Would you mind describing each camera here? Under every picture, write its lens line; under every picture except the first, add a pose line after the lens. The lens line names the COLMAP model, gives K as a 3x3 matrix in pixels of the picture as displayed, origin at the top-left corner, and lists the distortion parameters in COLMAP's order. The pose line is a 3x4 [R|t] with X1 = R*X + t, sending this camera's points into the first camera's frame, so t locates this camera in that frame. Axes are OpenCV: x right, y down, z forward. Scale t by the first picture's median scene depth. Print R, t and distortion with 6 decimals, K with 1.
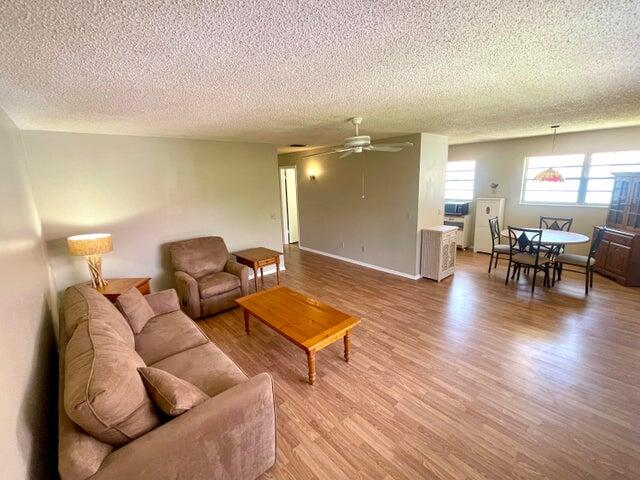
lens RADIAL K [[286.1, 0, 320.0], [0, 286.1, 240.0], [0, 0, 1]] dist [0.001137, 0.000330]
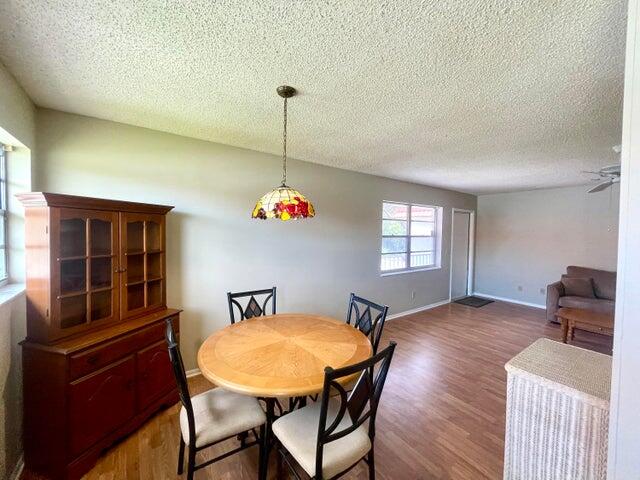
lens RADIAL K [[261.5, 0, 320.0], [0, 261.5, 240.0], [0, 0, 1]] dist [0.000182, 0.000033]
pose [[-0.994271, 0.010764, 0.106345, 1.116705], [0.036485, 0.969339, 0.243002, -0.424667], [-0.100469, 0.245490, -0.964179, 2.206319]]
